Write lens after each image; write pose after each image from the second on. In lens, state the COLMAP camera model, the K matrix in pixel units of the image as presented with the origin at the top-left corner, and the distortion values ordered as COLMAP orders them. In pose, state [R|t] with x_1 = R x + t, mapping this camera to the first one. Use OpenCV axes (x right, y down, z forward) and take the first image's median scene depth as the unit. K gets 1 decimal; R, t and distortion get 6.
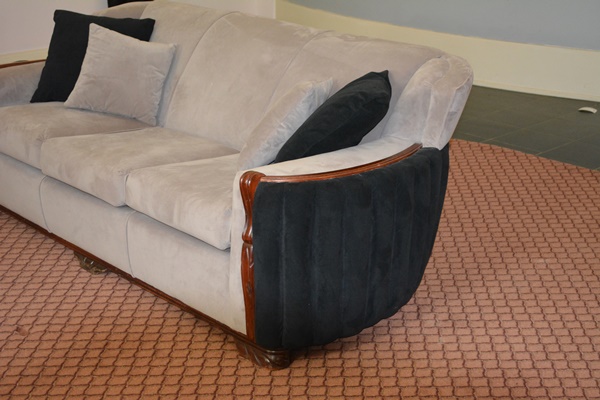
lens RADIAL K [[938.8, 0, 300.0], [0, 938.8, 200.0], [0, 0, 1]] dist [0.004778, 0.017909]
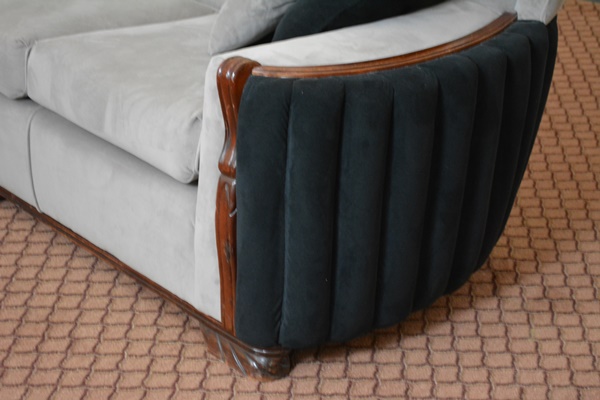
lens RADIAL K [[1255.7, 0, 300.0], [0, 1255.7, 200.0], [0, 0, 1]] dist [0.040007, 0.106078]
pose [[0.999376, 0.031076, 0.016782, -0.021096], [-0.032863, 0.992284, 0.119550, -0.034263], [-0.012937, -0.120027, 0.992686, 0.188785]]
